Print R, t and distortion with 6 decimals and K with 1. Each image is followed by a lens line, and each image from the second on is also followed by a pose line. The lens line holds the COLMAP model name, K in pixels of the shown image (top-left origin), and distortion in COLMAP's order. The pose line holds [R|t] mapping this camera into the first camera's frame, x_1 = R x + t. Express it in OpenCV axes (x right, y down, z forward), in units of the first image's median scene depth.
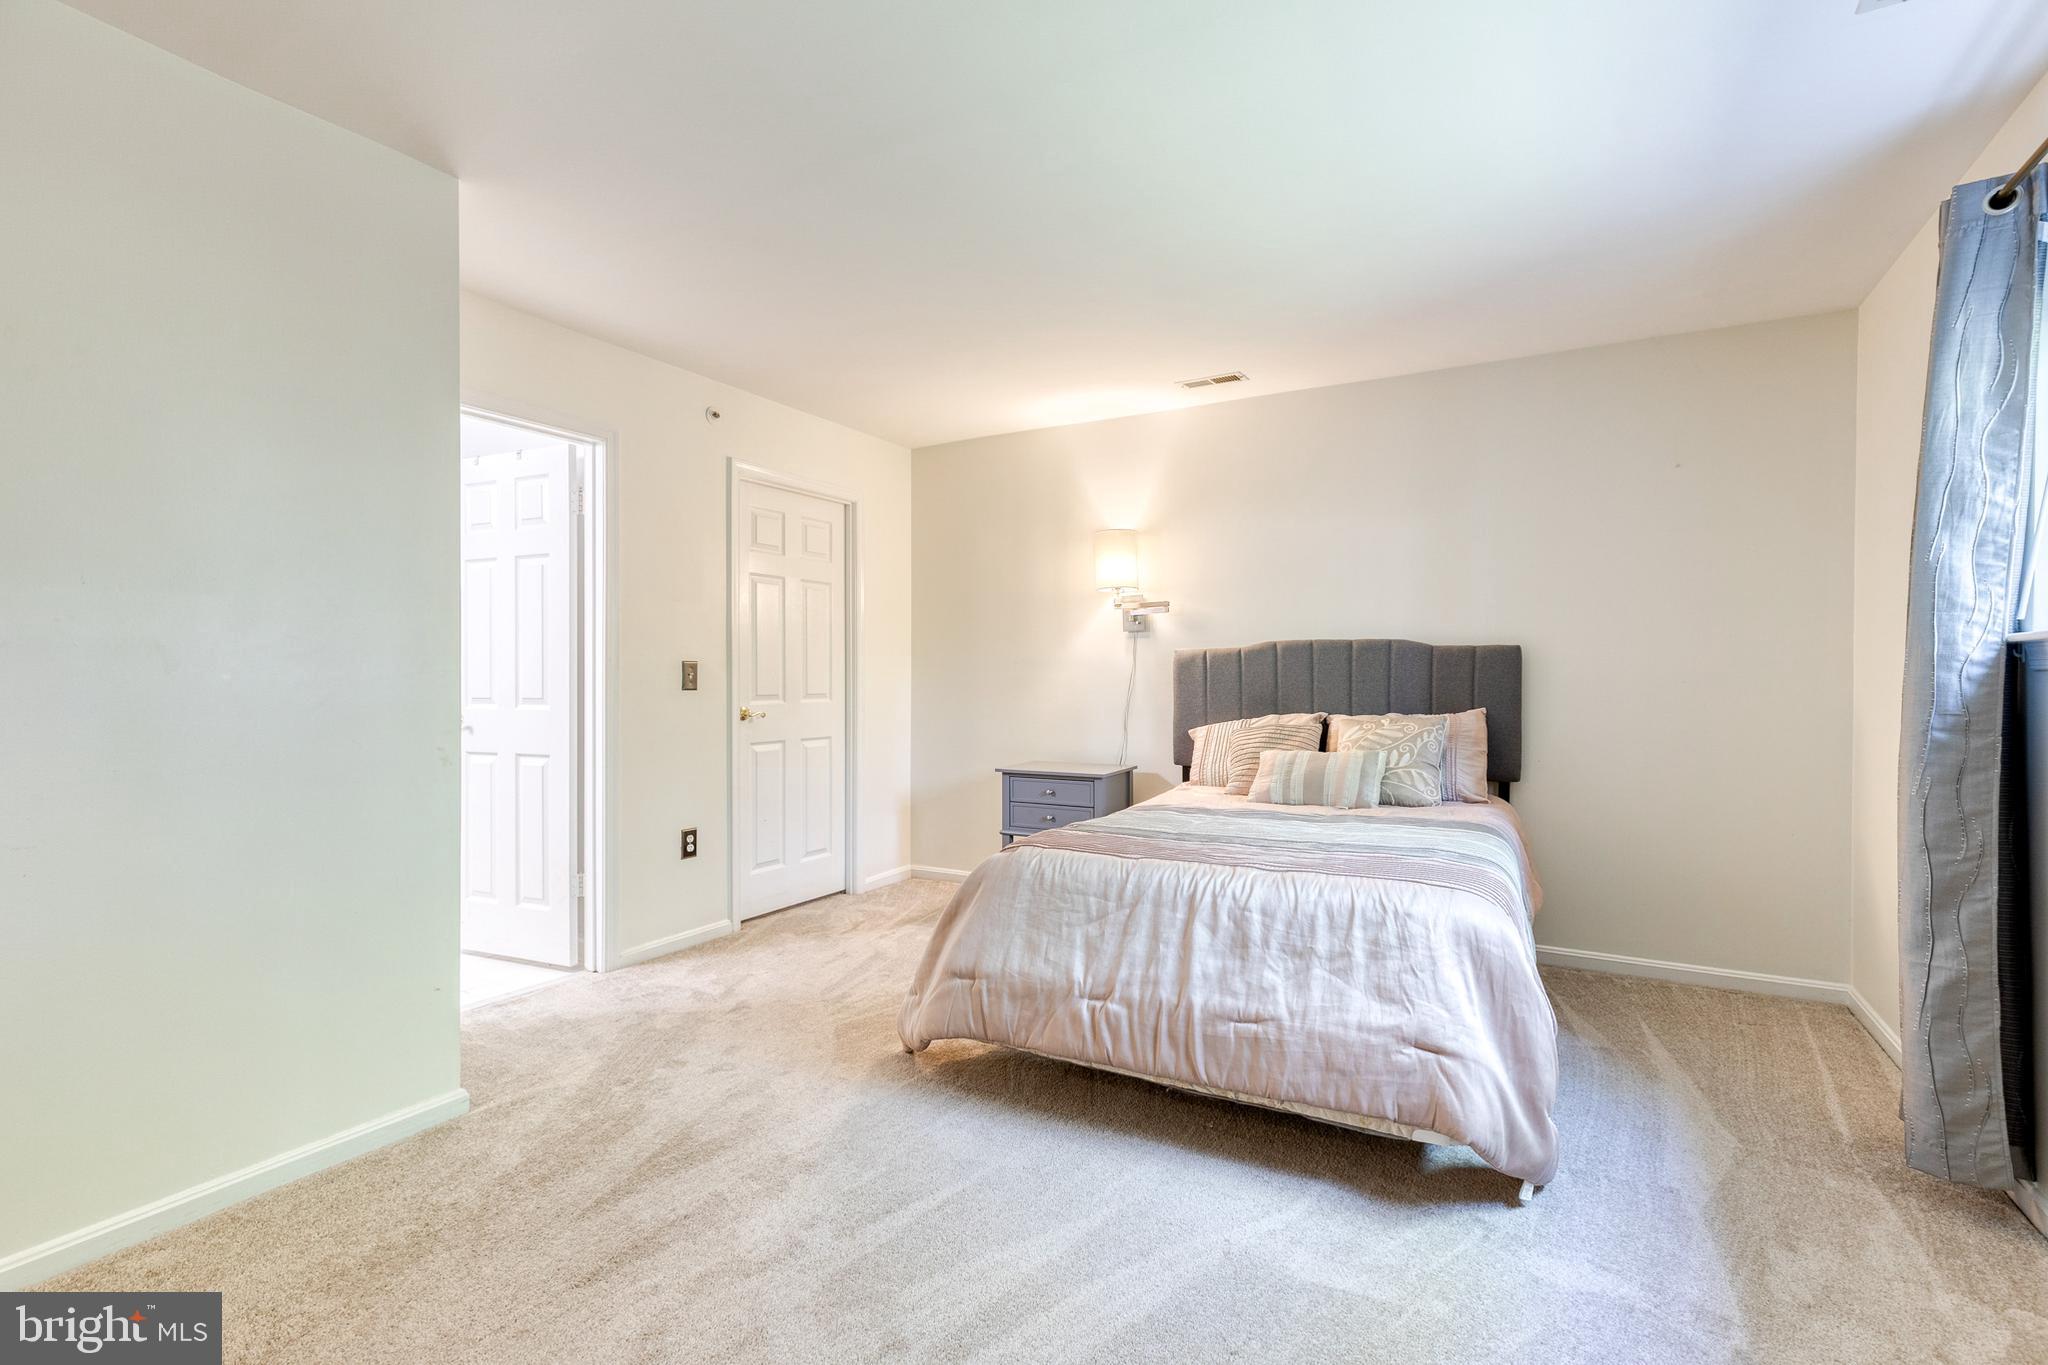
lens RADIAL K [[906.2, 0, 1025.8], [0, 906.2, 687.5], [0, 0, 1]] dist [0.003044, -0.000276]
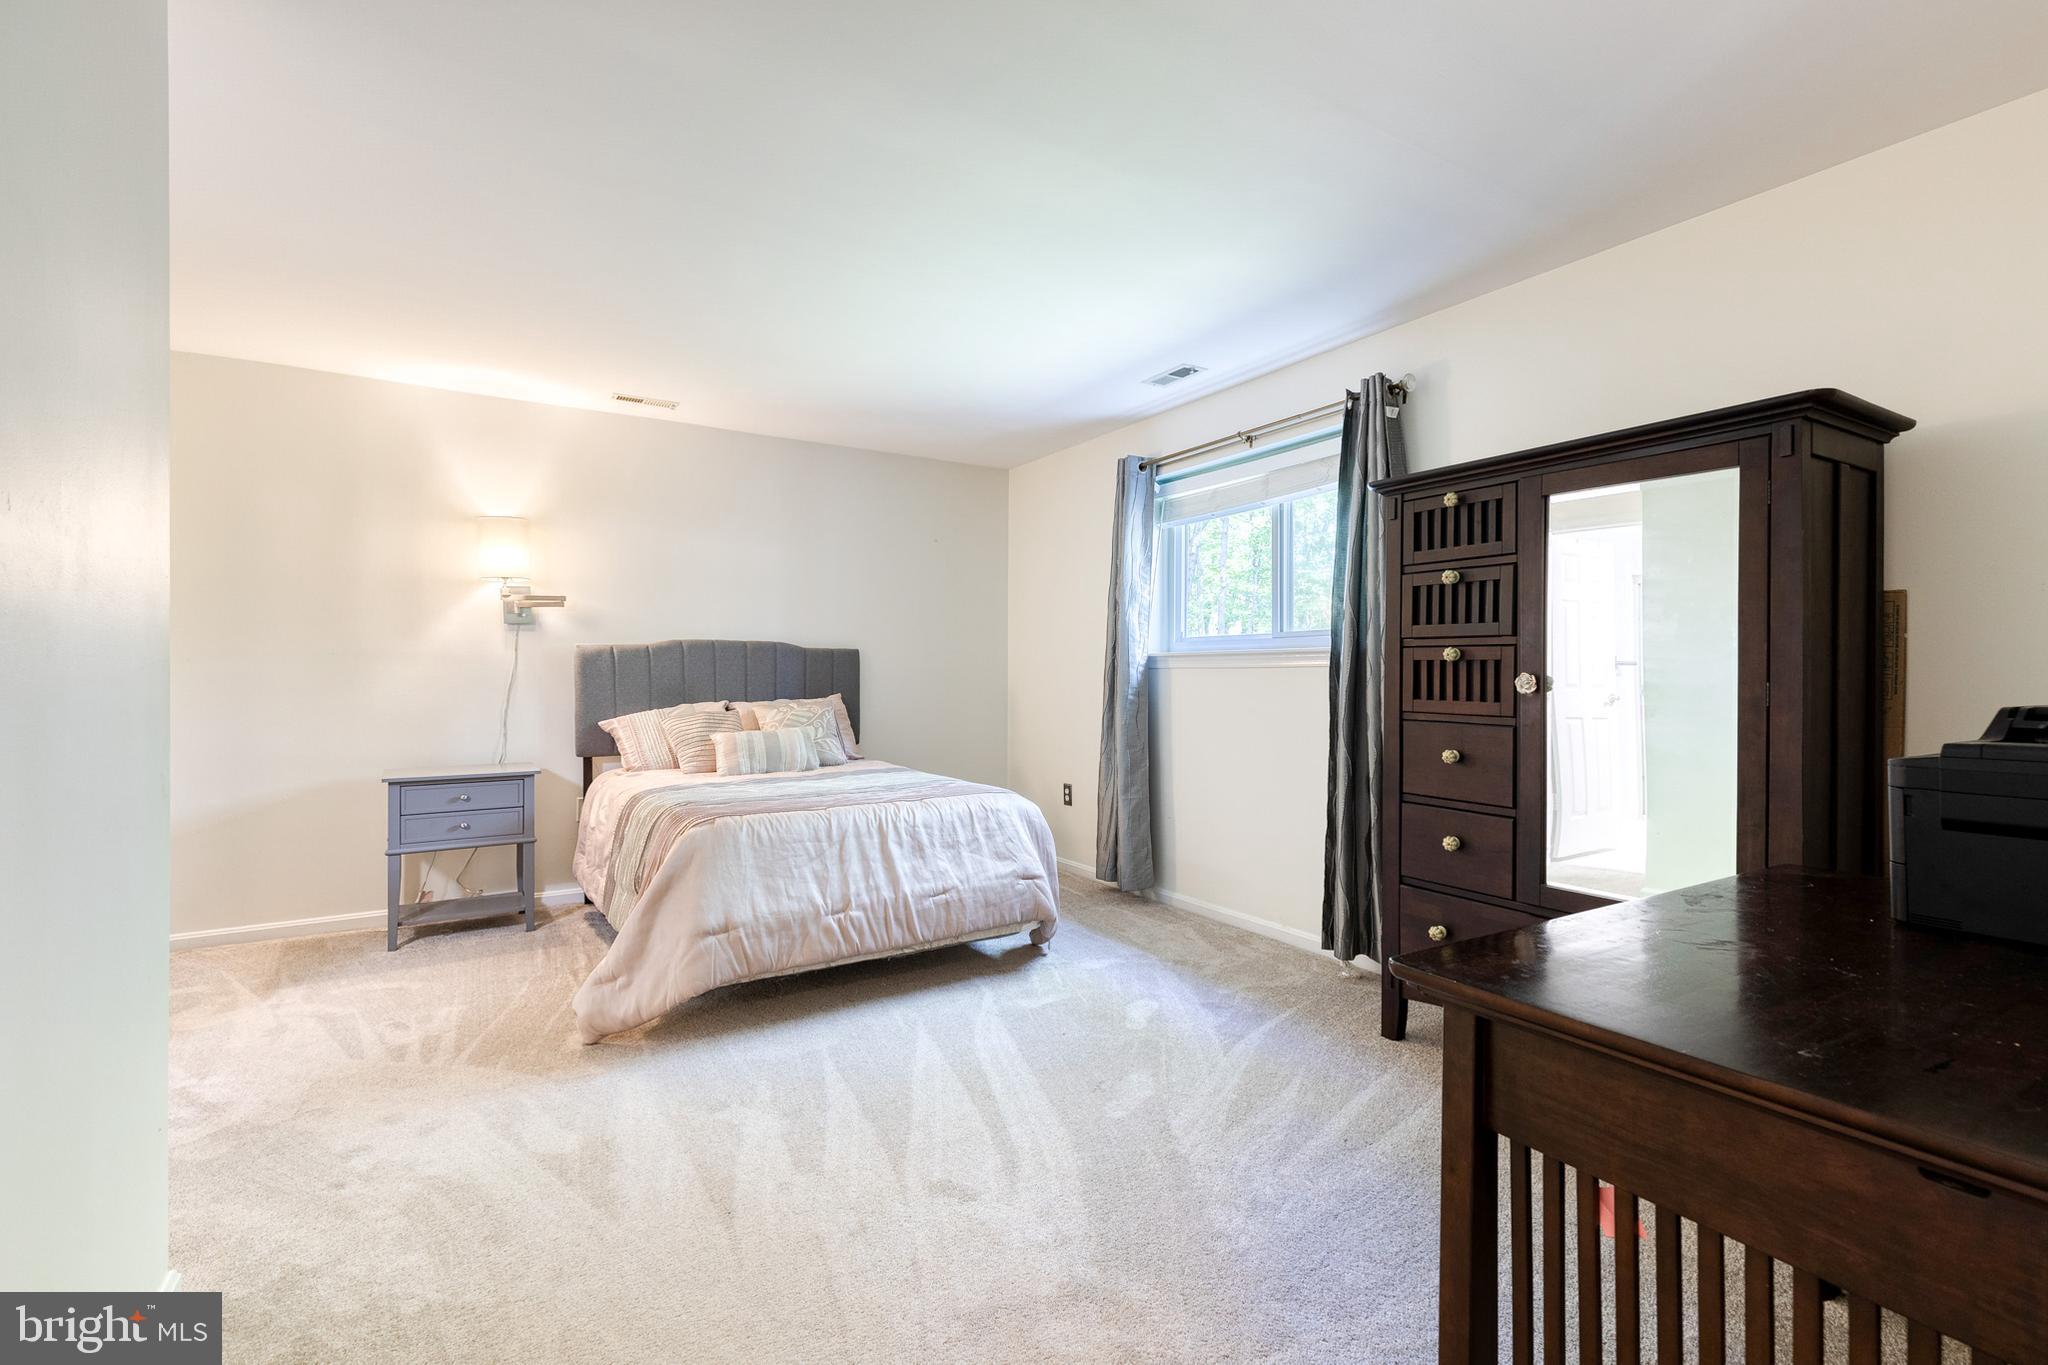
lens RADIAL K [[924.8, 0, 1035.7], [0, 924.8, 676.7], [0, 0, 1]] dist [-0.000197, -0.001163]
pose [[0.478977, -0.006461, 0.877804, -0.970396], [0.010382, 0.999945, 0.001695, -0.003339], [-0.877766, 0.008301, 0.479017, 0.088425]]
